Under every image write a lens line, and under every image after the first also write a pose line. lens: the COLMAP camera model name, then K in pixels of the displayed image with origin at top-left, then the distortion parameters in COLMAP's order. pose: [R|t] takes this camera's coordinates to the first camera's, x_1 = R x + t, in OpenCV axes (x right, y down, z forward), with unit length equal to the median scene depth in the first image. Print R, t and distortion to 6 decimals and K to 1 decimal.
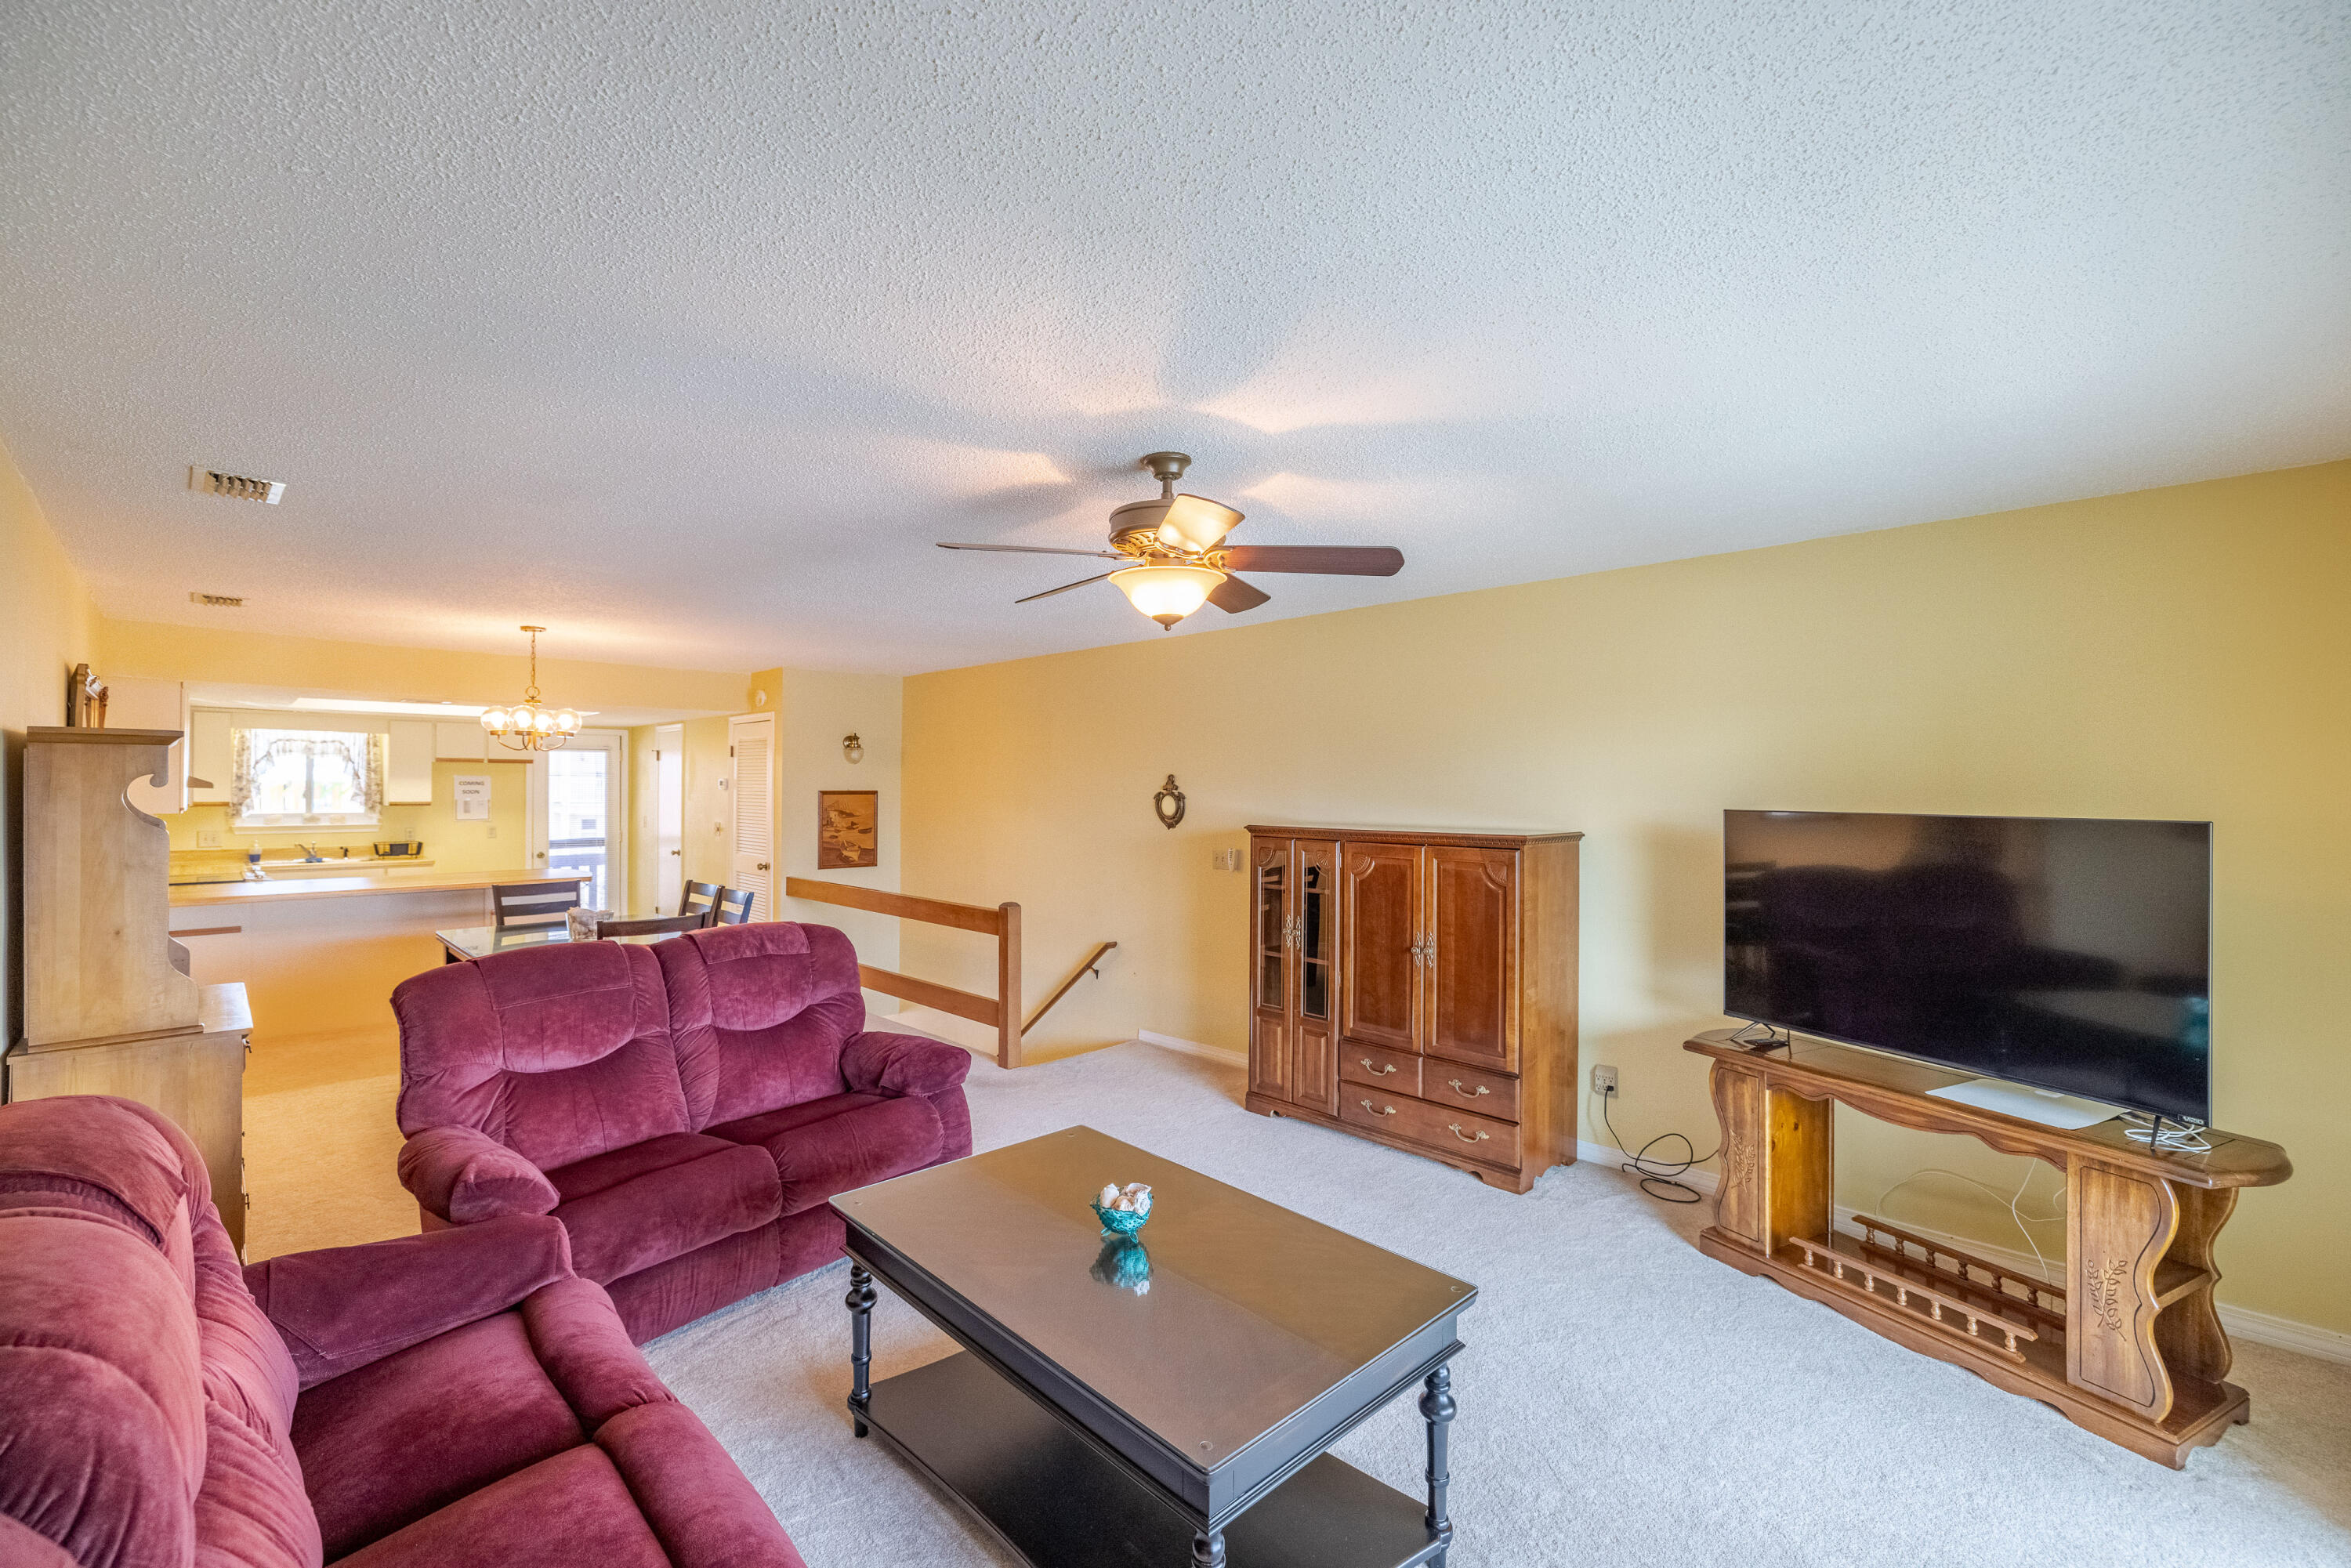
lens RADIAL K [[981.7, 0, 1195.4], [0, 981.7, 785.4], [0, 0, 1]] dist [-0.000279, -0.000488]
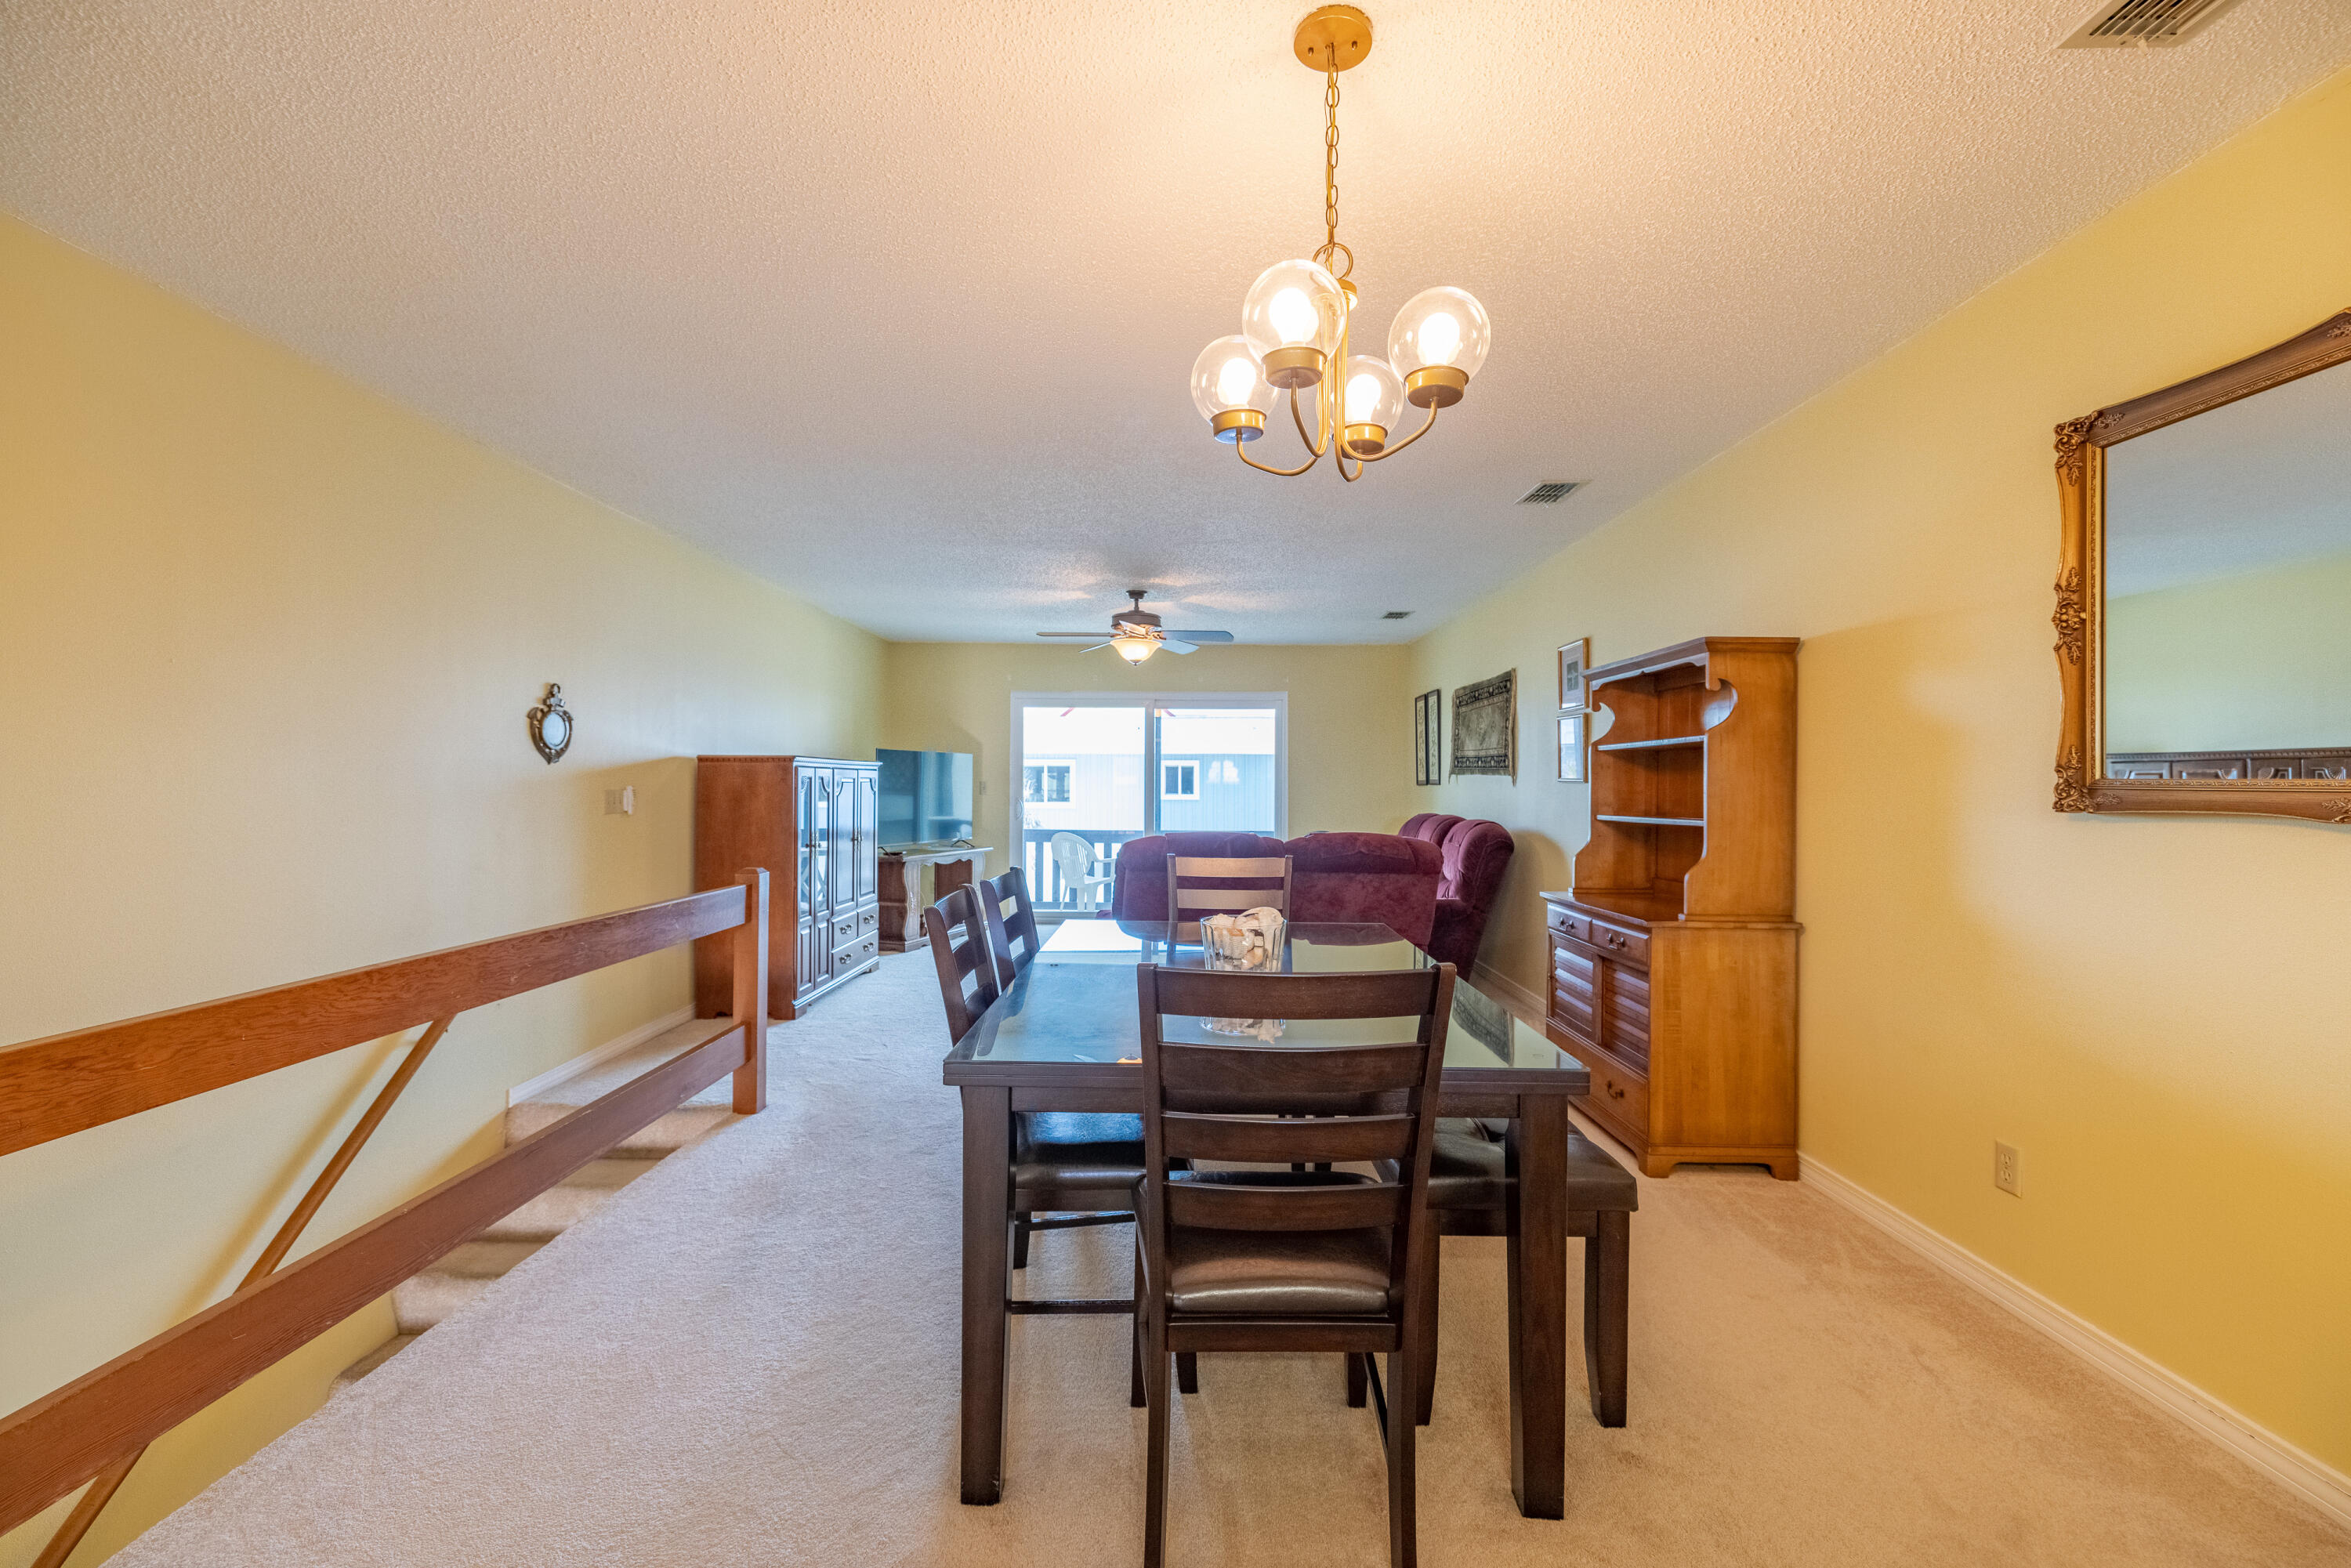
lens RADIAL K [[981.7, 0, 1175.3], [0, 981.7, 787.1], [0, 0, 1]] dist [-0.000279, -0.000488]
pose [[-0.704445, -0.011147, 0.709671, -0.815658], [-0.015085, 0.999886, 0.000731, 0.053431], [-0.709598, -0.010191, -0.704533, 1.172564]]
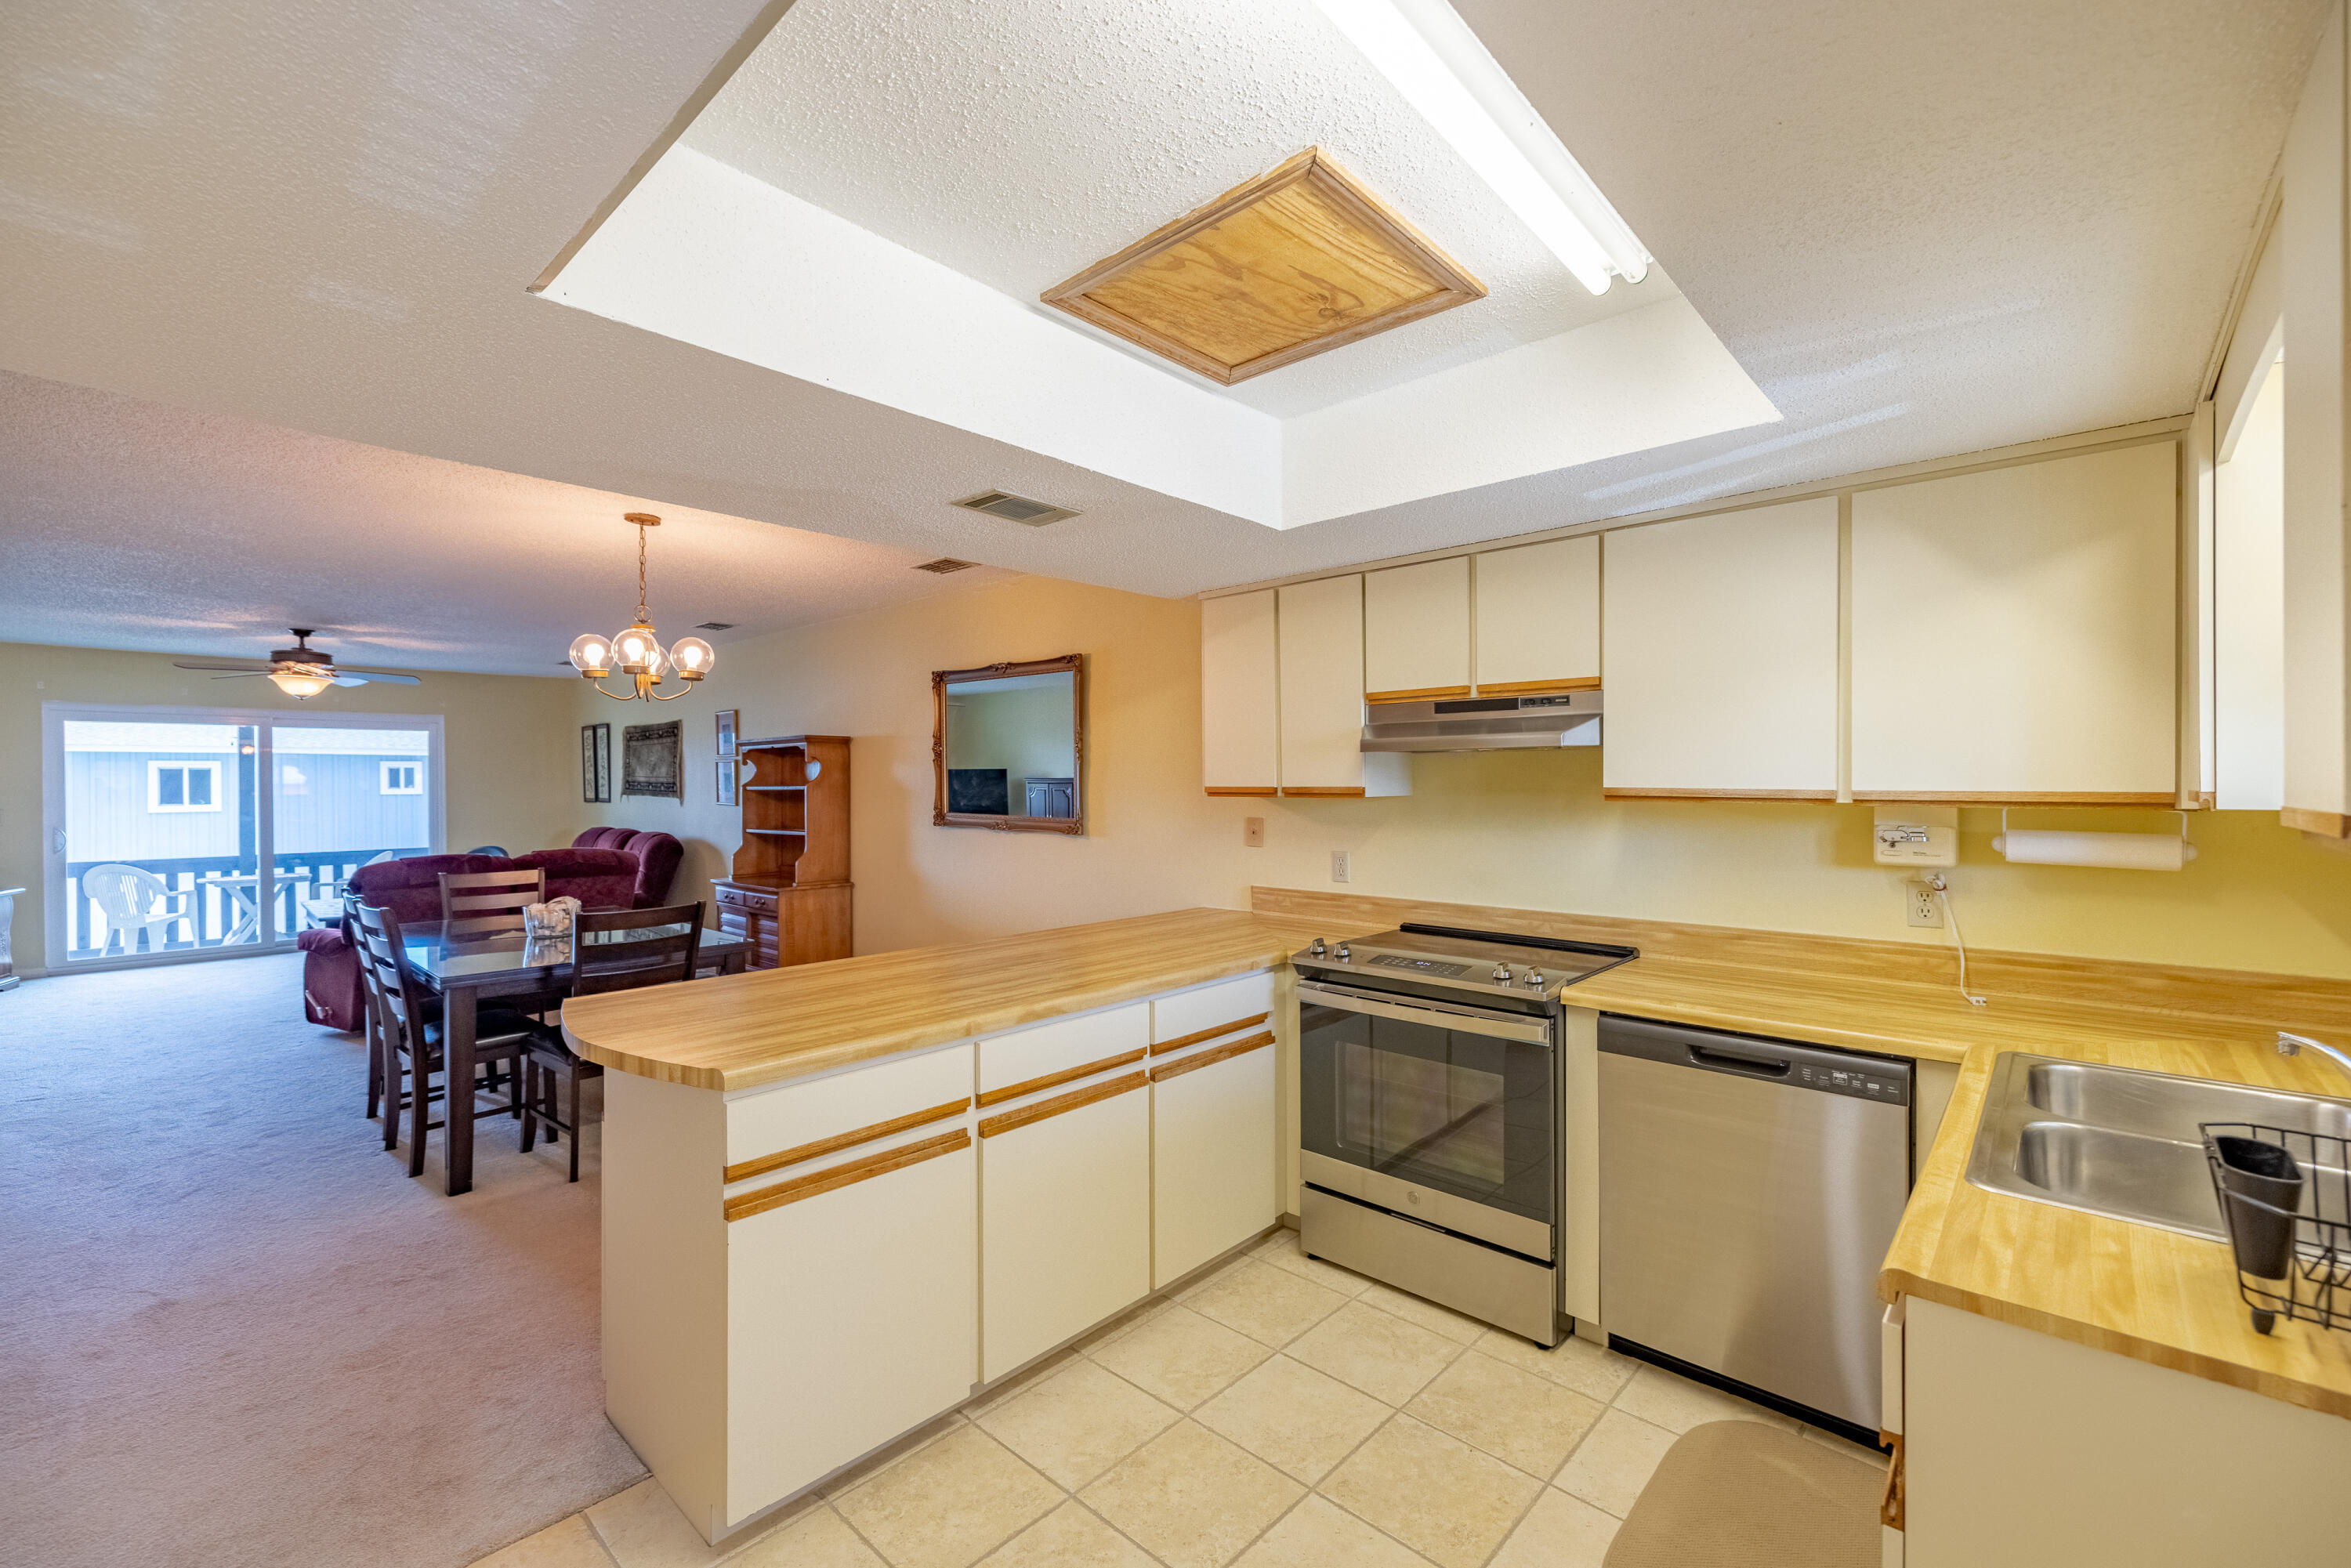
lens RADIAL K [[981.7, 0, 1173.1], [0, 981.7, 782.2], [0, 0, 1]] dist [-0.000279, -0.000488]
pose [[-0.999152, -0.001432, -0.041156, -0.972632], [-0.001219, 0.999986, -0.005196, 0.021470], [0.041163, -0.005141, -0.999139, 1.606677]]
